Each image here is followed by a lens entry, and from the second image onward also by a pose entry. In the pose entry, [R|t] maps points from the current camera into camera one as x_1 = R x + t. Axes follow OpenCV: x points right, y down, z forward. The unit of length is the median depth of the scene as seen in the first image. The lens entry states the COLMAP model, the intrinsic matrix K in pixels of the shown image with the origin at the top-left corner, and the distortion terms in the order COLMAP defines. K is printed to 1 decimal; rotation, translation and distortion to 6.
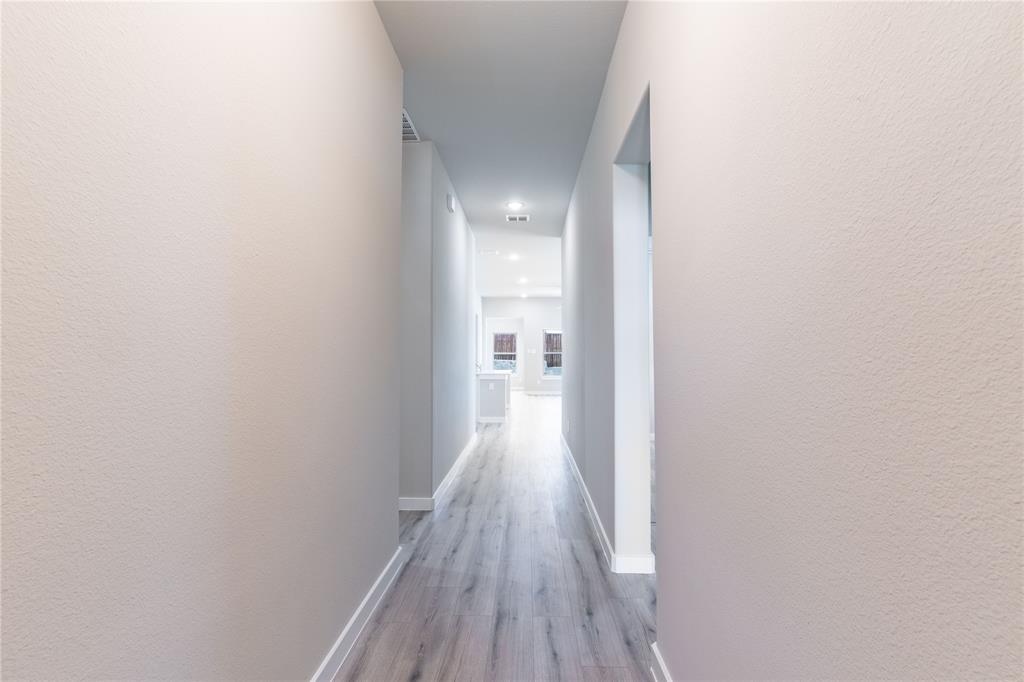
lens RADIAL K [[490.8, 0, 511.4], [0, 490.8, 340.4], [0, 0, 1]] dist [0.002735, -0.000180]
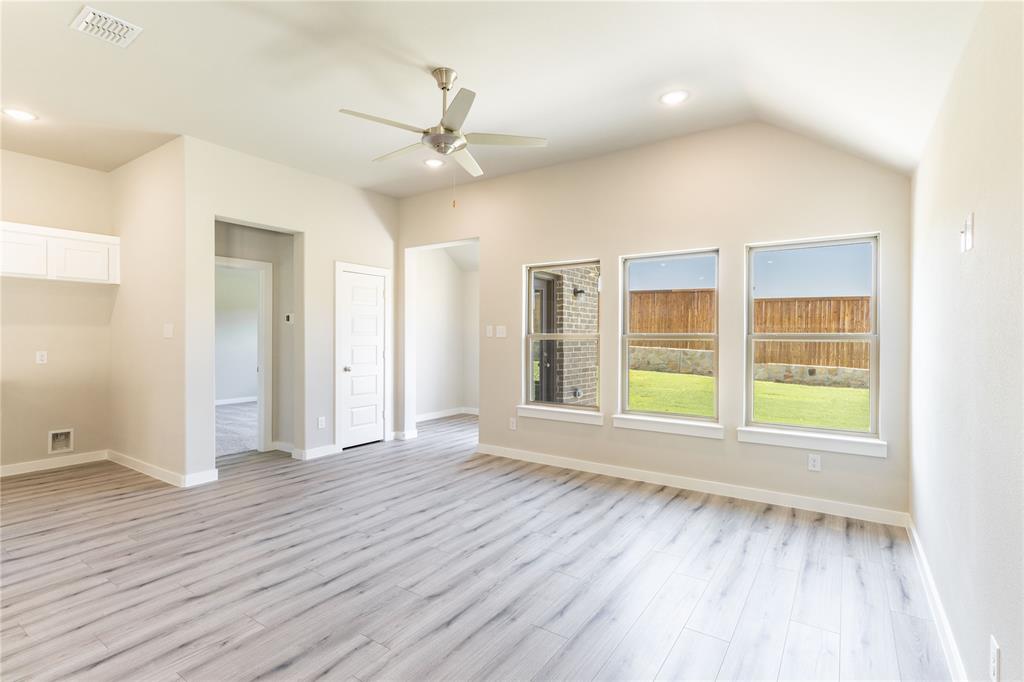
lens RADIAL K [[490.8, 0, 509.3], [0, 490.8, 337.2], [0, 0, 1]] dist [0.002735, -0.000180]
pose [[0.842762, 0.012310, -0.538145, 0.236355], [0.004471, 0.999544, 0.029866, 0.016357], [0.538267, -0.027576, 0.842323, 0.714271]]
